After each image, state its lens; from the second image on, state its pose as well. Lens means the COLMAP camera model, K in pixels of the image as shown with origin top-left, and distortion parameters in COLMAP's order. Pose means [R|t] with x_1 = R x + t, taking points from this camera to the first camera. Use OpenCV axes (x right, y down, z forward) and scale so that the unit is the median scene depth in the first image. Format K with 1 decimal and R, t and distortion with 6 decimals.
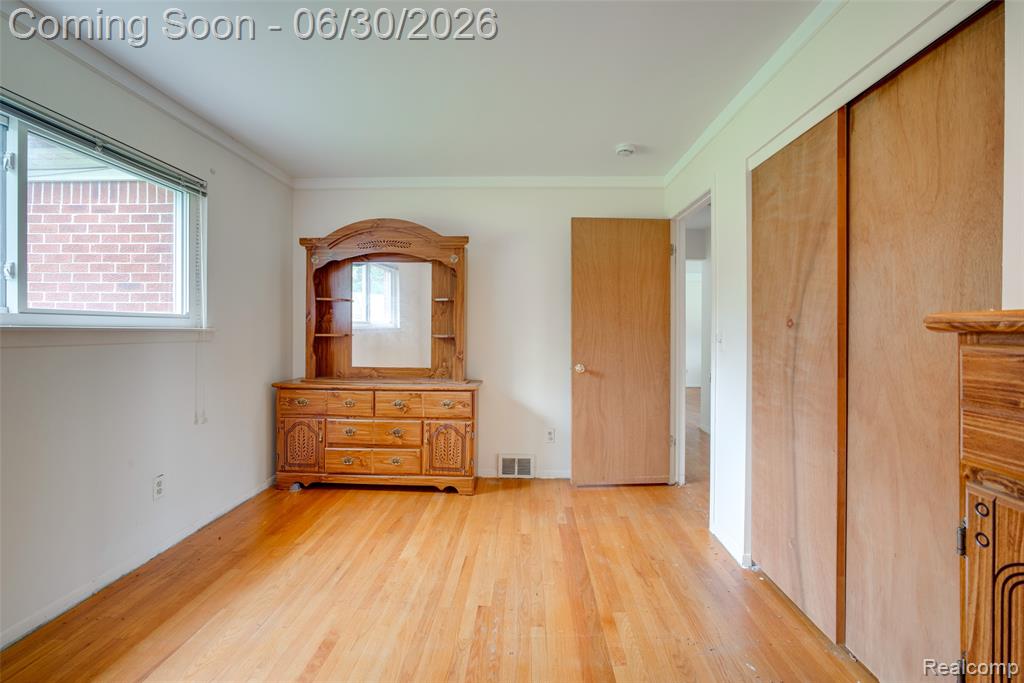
lens RADIAL K [[438.9, 0, 510.9], [0, 438.9, 334.6], [0, 0, 1]] dist [-0.013925, 0.002403]
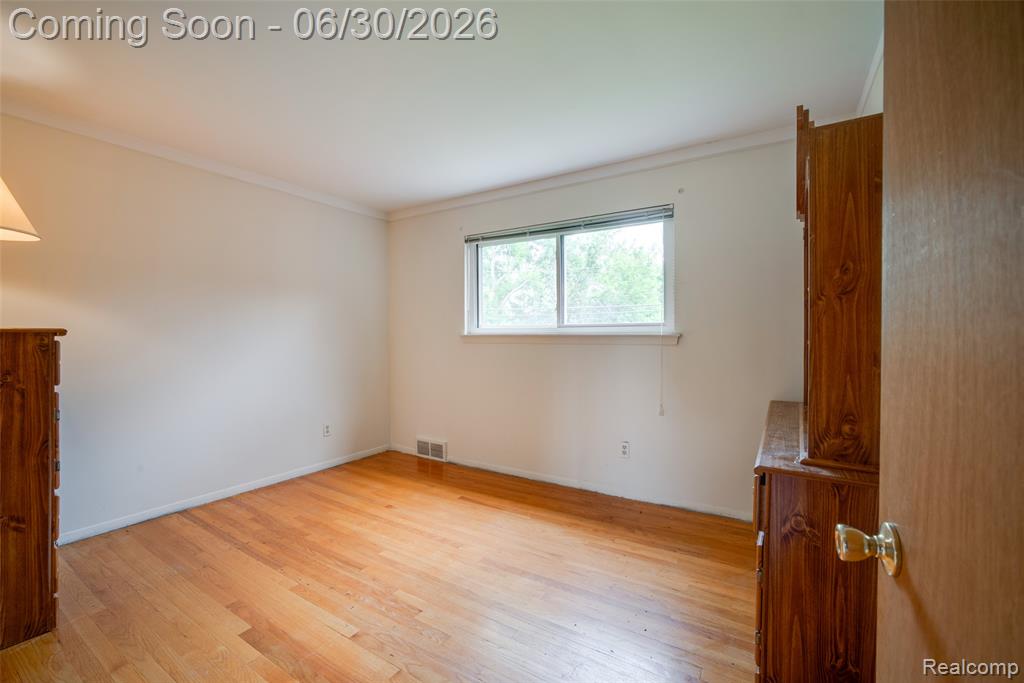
lens RADIAL K [[438.9, 0, 512.0], [0, 438.9, 341.8], [0, 0, 1]] dist [-0.013925, 0.002403]
pose [[-0.509164, 0.006631, -0.860644, 0.561758], [-0.009505, 0.999866, 0.013327, -0.004965], [0.860617, 0.014966, -0.509033, 1.393862]]
